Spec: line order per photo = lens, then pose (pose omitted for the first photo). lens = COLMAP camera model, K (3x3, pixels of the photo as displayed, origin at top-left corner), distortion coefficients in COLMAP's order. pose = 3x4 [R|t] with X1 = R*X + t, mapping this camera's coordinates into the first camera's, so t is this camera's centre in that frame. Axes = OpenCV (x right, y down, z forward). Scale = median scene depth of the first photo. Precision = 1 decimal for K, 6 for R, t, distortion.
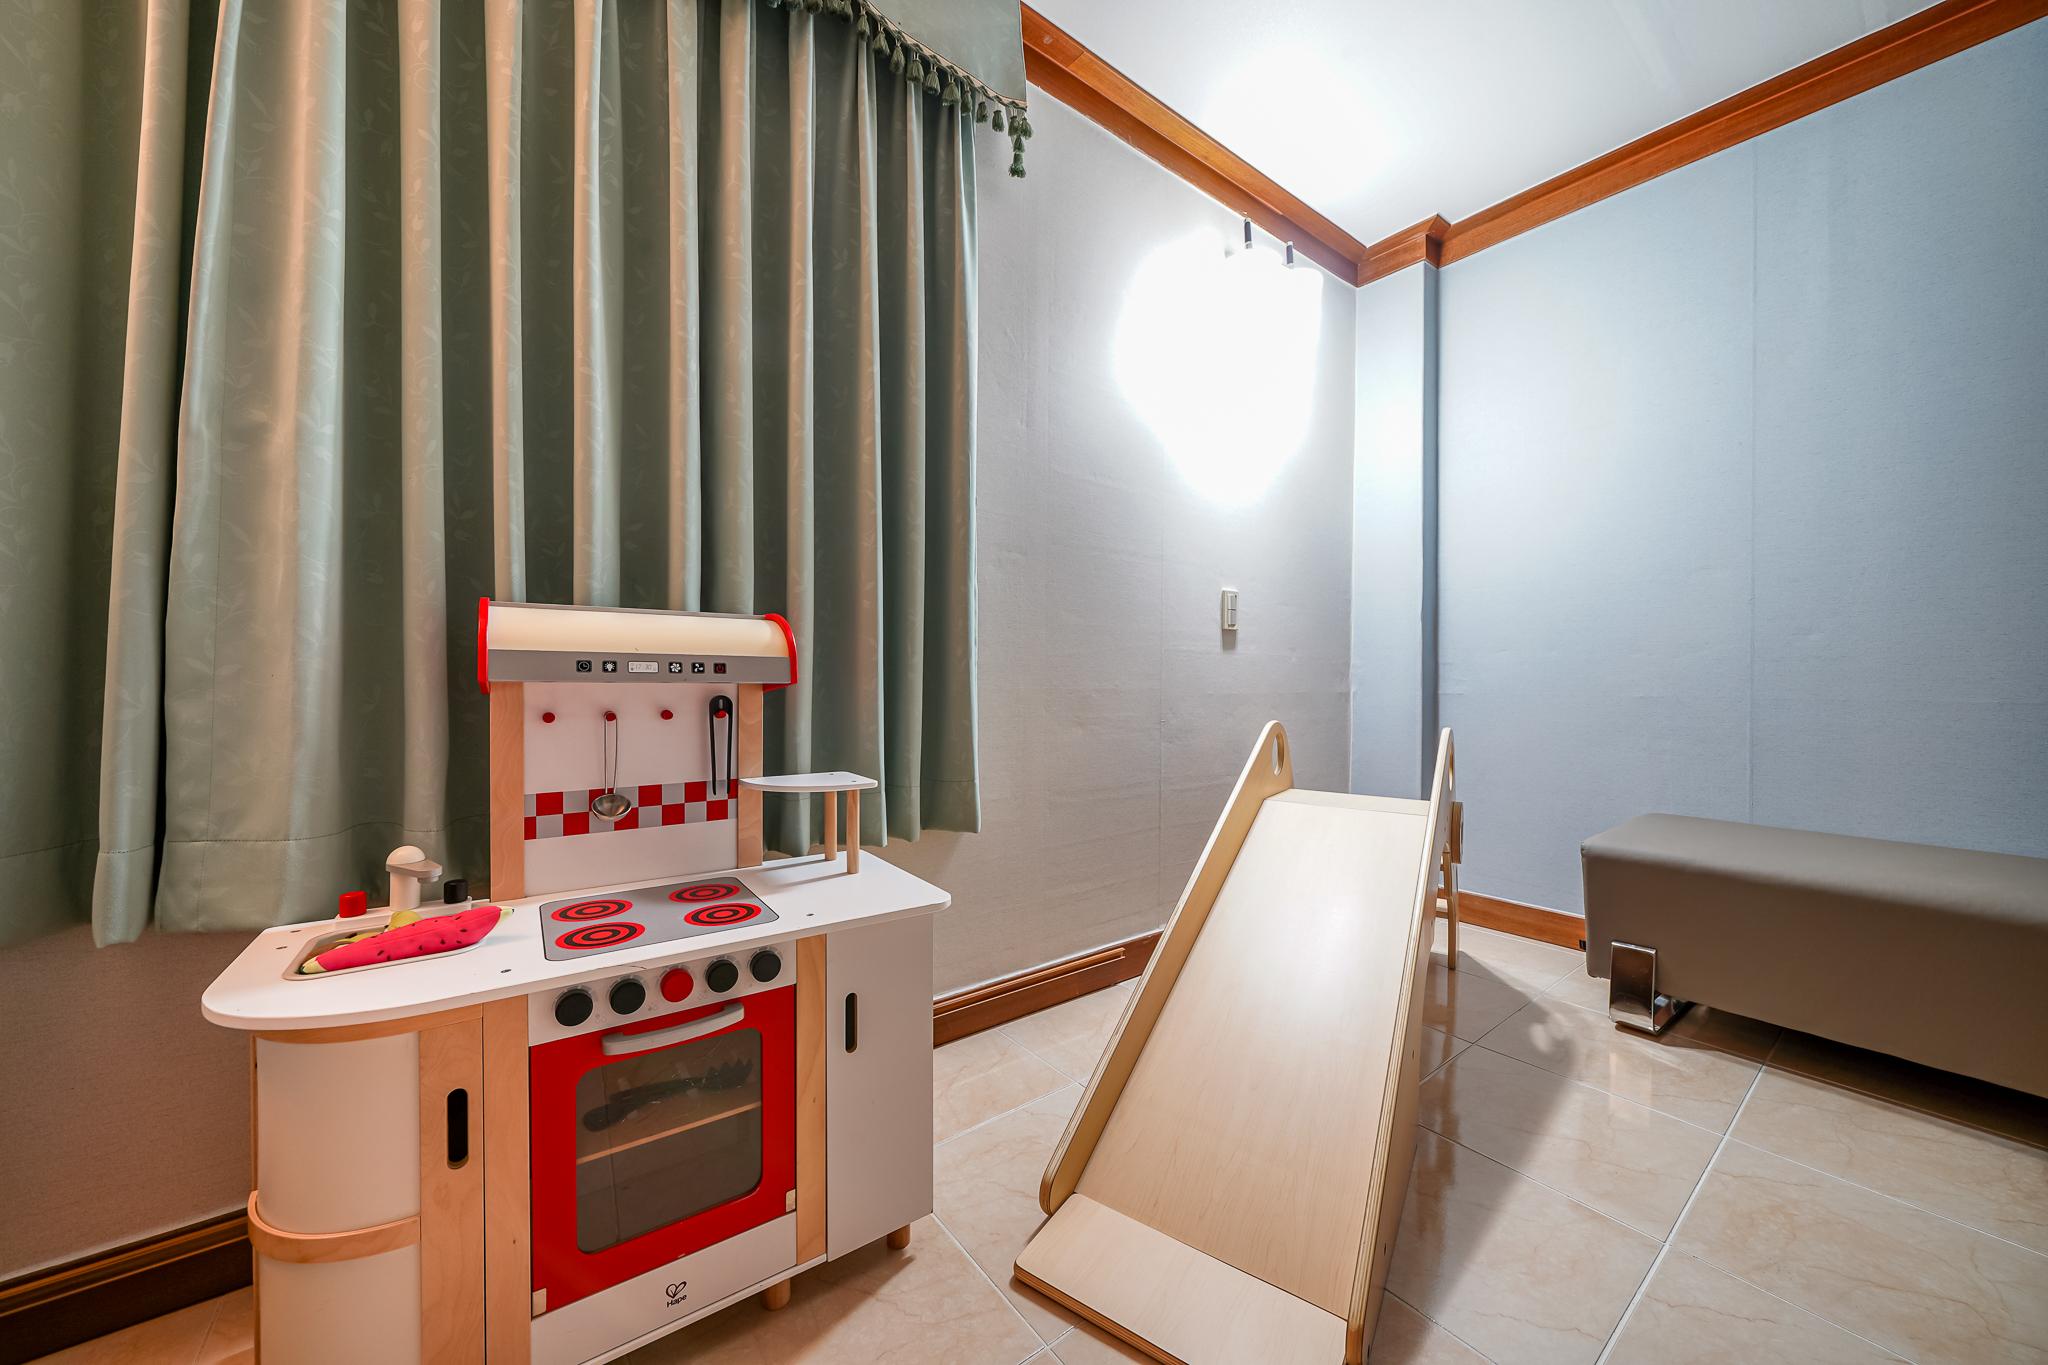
lens RADIAL K [[728.0, 0, 1023.1], [0, 728.0, 680.1], [0, 0, 1]] dist [-0.000439, 0.000096]
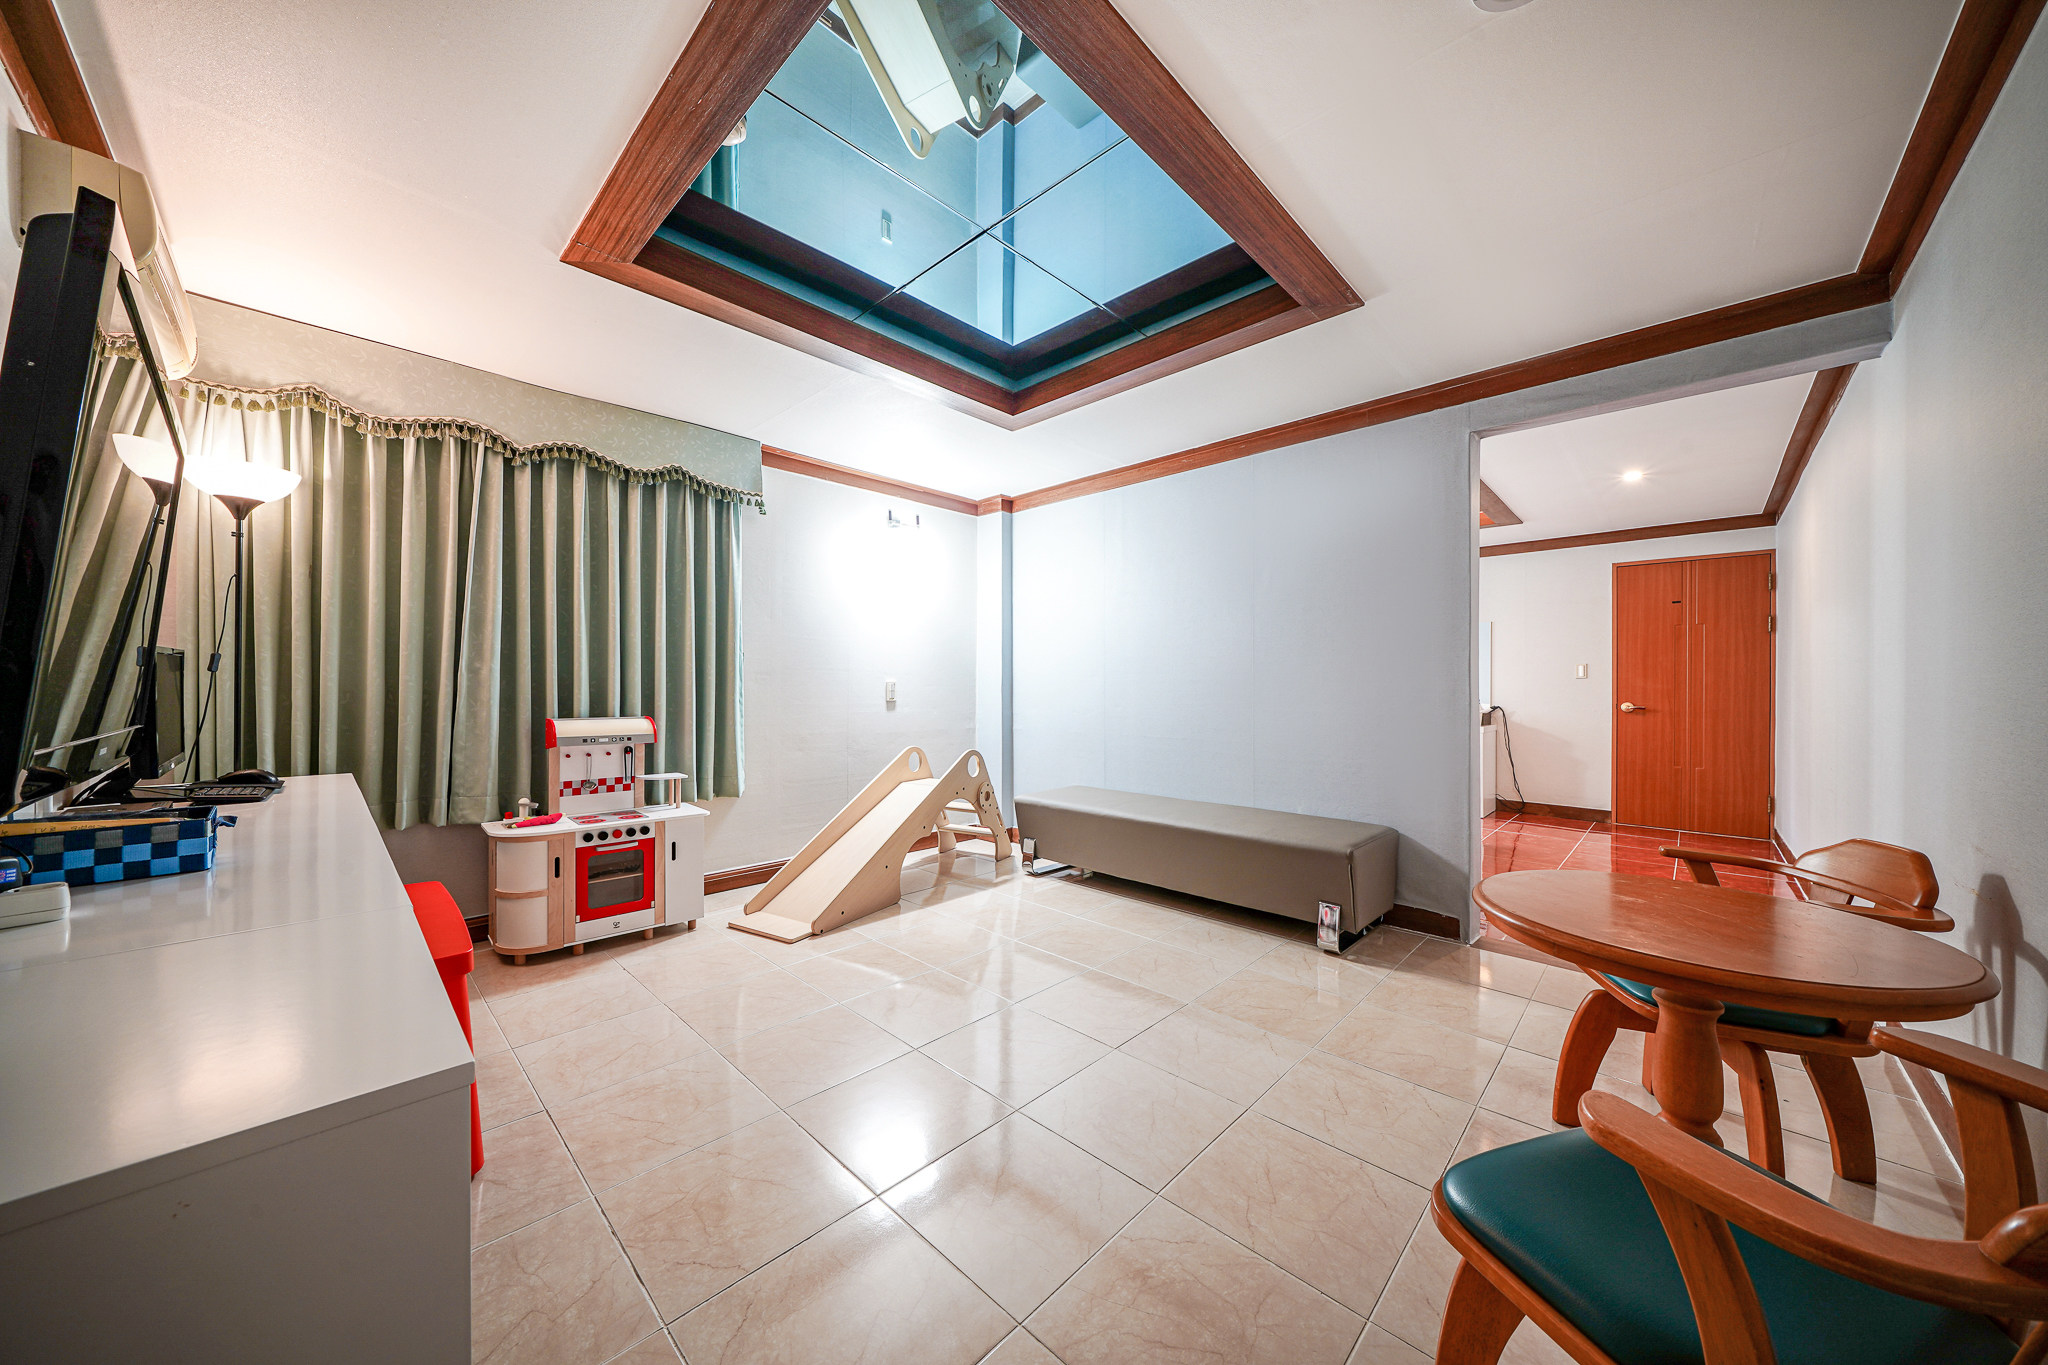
lens RADIAL K [[694.7, 0, 1024.7], [0, 694.7, 680.0], [0, 0, 1]] dist [-0.003422, 0.000060]
pose [[0.987876, -0.002954, 0.155214, 0.729411], [0.005401, 0.999868, -0.015346, -0.198123], [-0.155148, 0.015998, 0.987762, -2.019951]]
